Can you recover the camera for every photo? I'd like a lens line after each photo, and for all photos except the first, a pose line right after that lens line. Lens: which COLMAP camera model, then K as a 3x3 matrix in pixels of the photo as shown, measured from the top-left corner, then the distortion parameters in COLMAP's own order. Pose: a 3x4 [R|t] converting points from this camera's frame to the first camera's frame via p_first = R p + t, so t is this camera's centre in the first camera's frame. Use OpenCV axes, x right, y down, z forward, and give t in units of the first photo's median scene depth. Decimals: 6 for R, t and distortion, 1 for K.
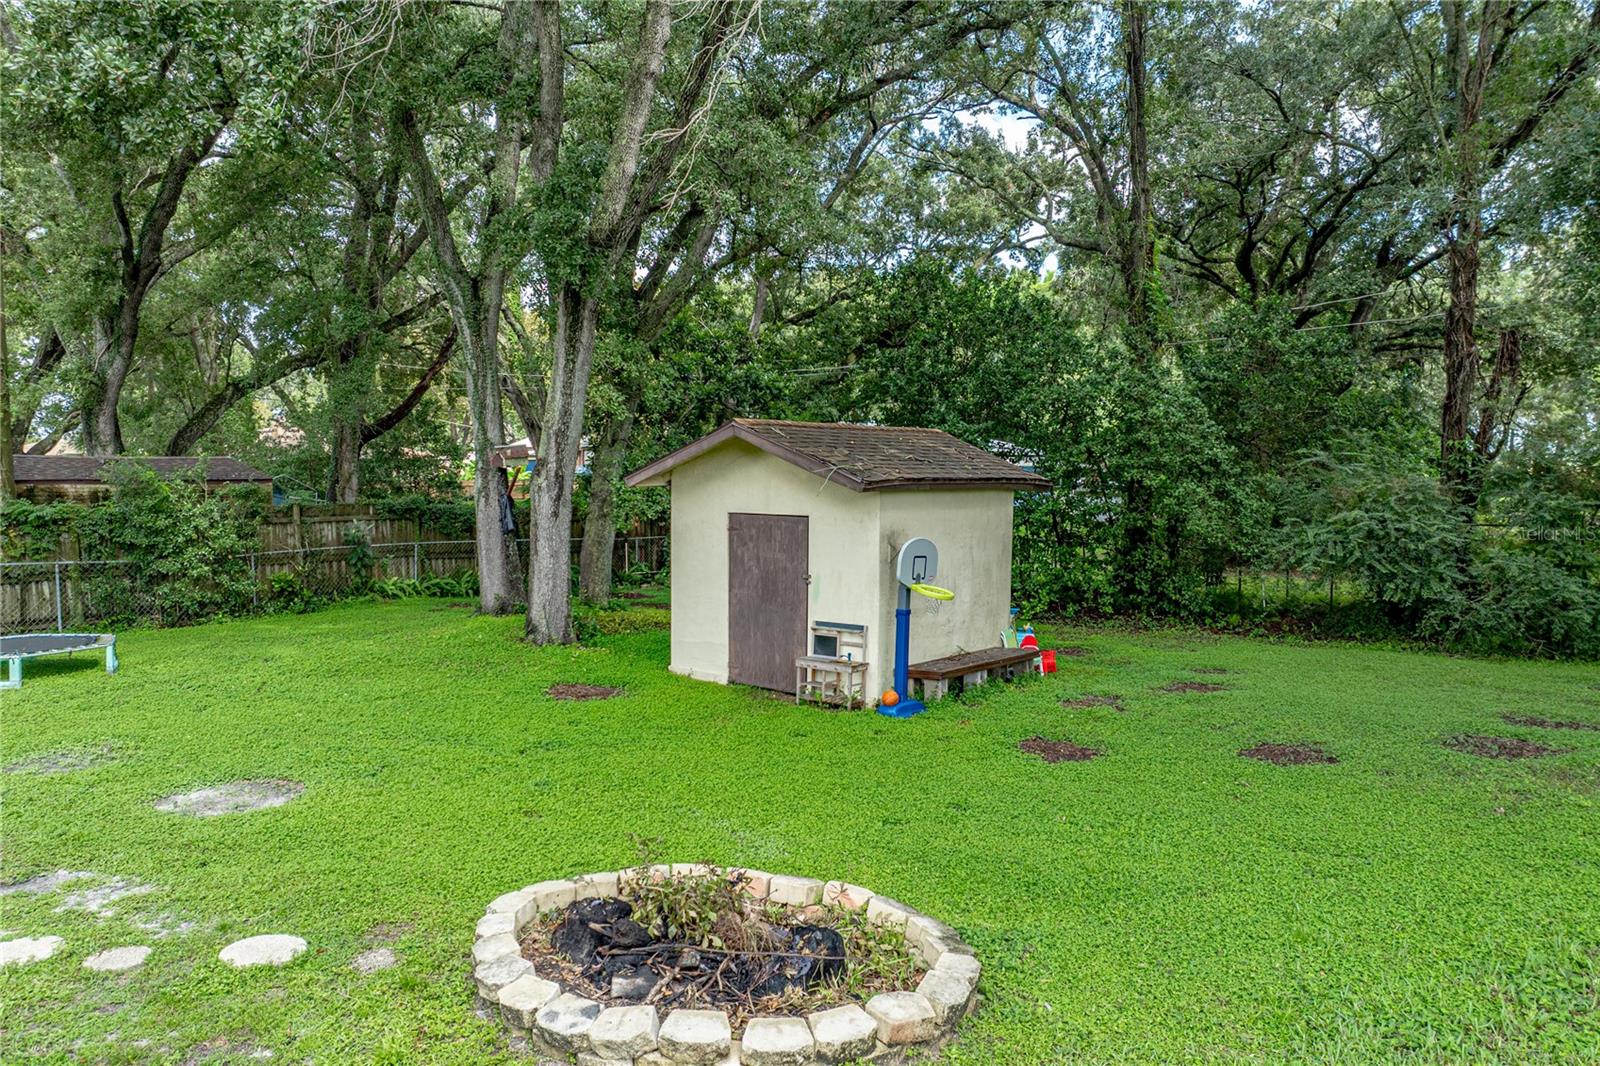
lens RADIAL K [[1146.0, 0, 801.1], [0, 1146.0, 559.5], [0, 0, 1]] dist [-0.005789, 0.000317]
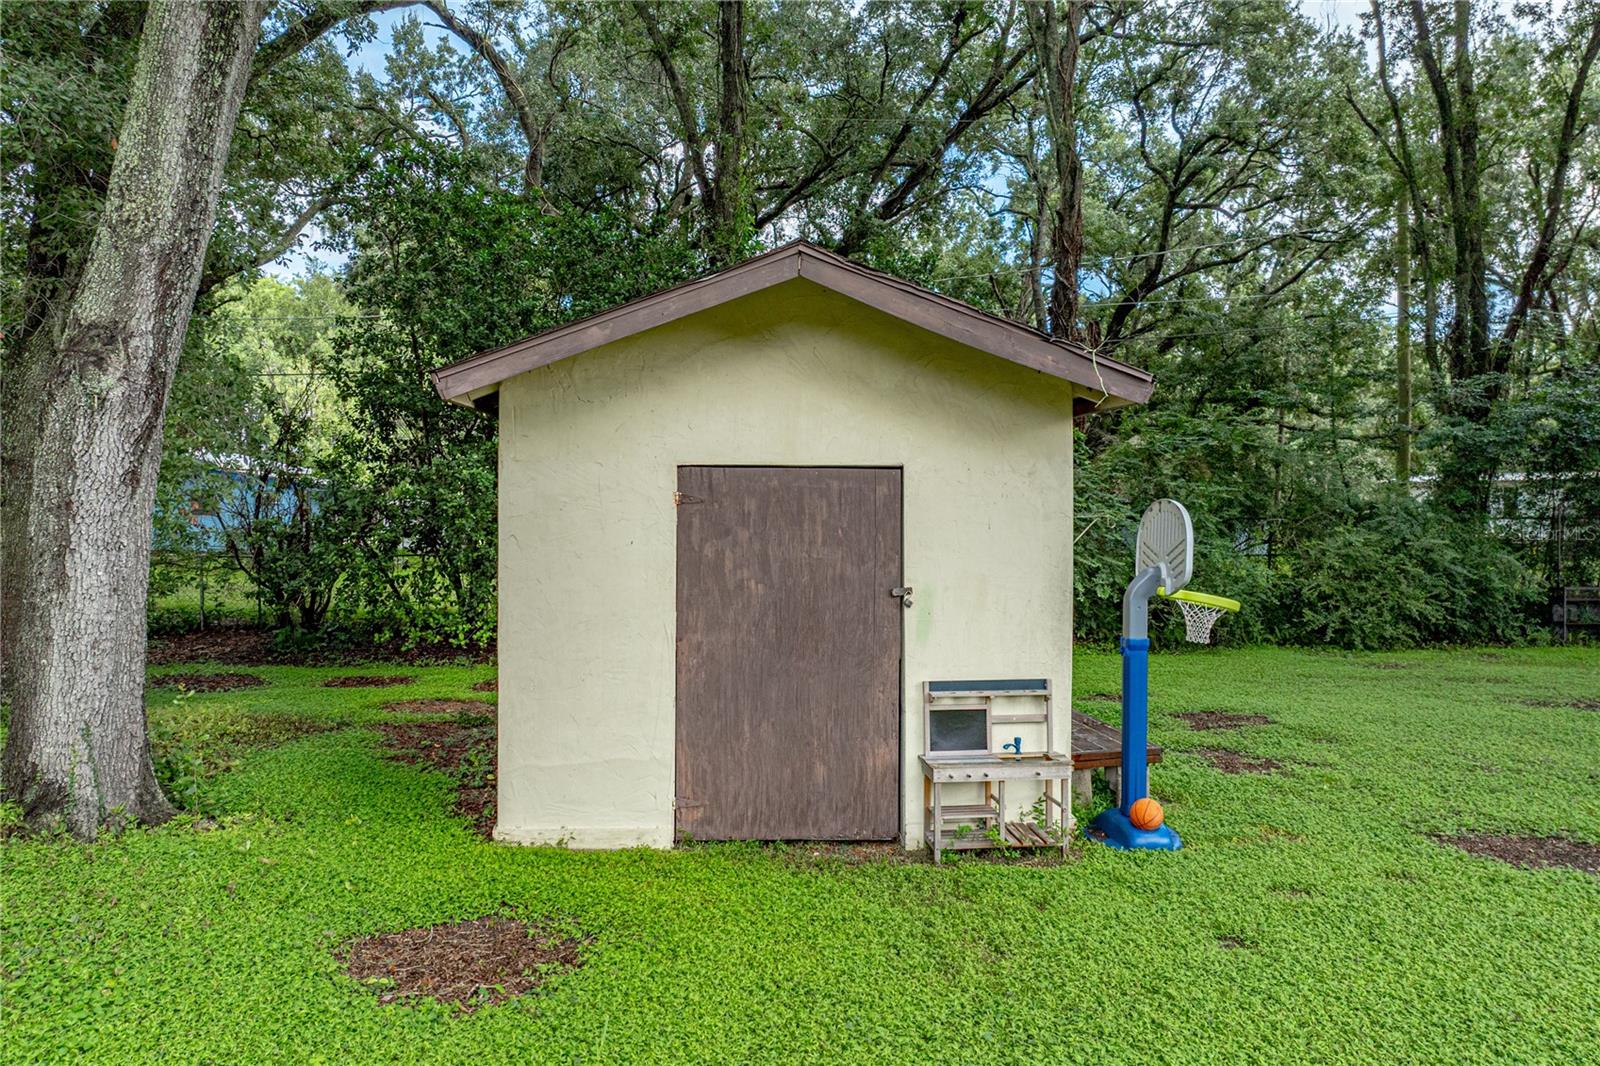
lens RADIAL K [[1145.0, 0, 800.0], [0, 1145.0, 533.0], [0, 0, 1]] dist [-0.018431, -0.000372]
pose [[0.741443, -0.019233, 0.670740, -0.307553], [0.057929, 0.997692, -0.035427, 0.004300], [-0.668511, 0.065122, 0.740846, 0.590519]]
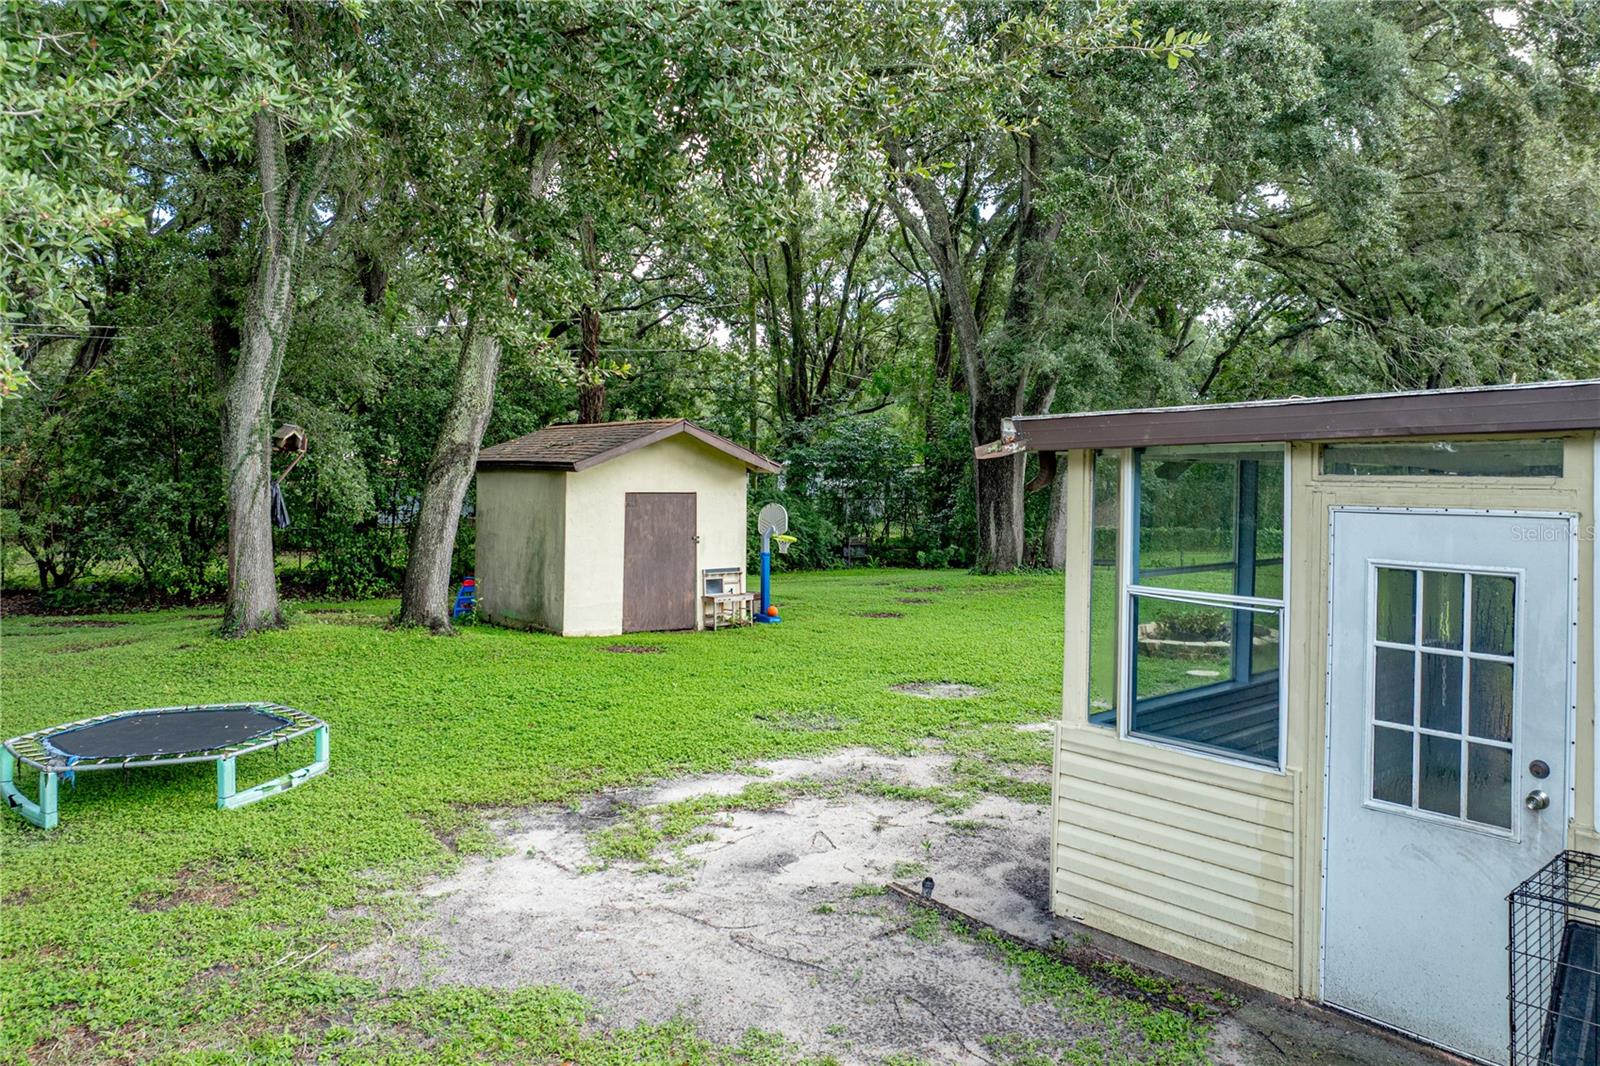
lens RADIAL K [[1155.4, 0, 790.2], [0, 1155.4, 475.5], [0, 0, 1]] dist [-0.025974, 0.007042]
pose [[0.248421, -0.000470, 0.968652, -1.126555], [0.072344, 0.997216, -0.018069, -0.022137], [-0.965947, 0.074565, 0.247764, 0.487035]]
